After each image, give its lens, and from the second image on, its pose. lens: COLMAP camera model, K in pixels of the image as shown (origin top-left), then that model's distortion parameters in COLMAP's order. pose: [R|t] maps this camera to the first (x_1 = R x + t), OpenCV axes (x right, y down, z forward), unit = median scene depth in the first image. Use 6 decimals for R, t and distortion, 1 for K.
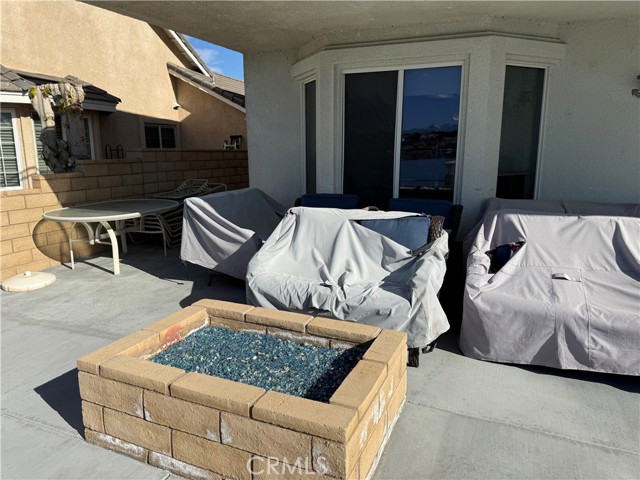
lens RADIAL K [[451.6, 0, 320.7], [0, 451.6, 239.9], [0, 0, 1]] dist [0.051998, -0.066883]
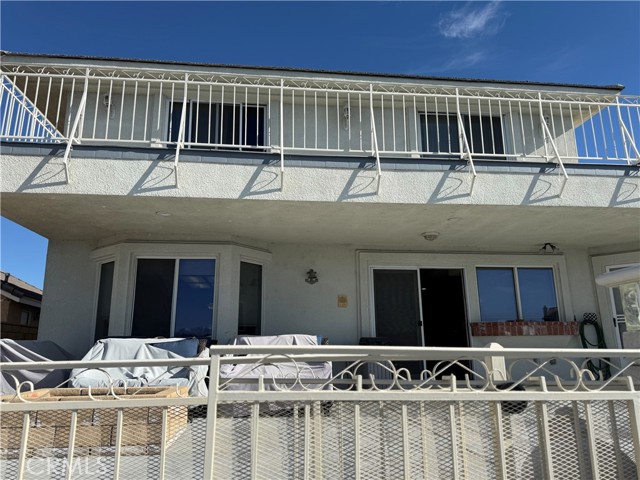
lens RADIAL K [[451.6, 0, 319.7], [0, 451.6, 240.5], [0, 0, 1]] dist [0.051998, -0.066883]
pose [[0.869972, 0.107415, 0.481259, -0.160736], [0.106171, 0.912290, -0.395545, 0.245235], [-0.481535, 0.395209, 0.782262, -0.499057]]
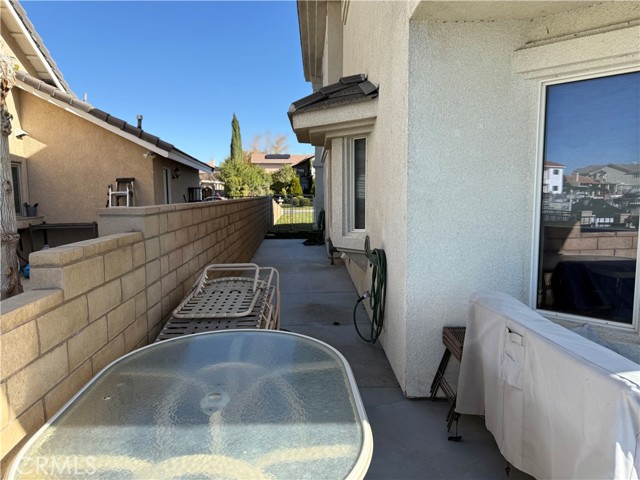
lens RADIAL K [[451.6, 0, 320.7], [0, 451.6, 238.4], [0, 0, 1]] dist [0.051998, -0.066883]
pose [[0.915441, -0.047680, 0.399617, -0.613464], [0.085422, 0.993352, -0.077163, -0.182754], [-0.393281, 0.104774, 0.913429, 0.786015]]
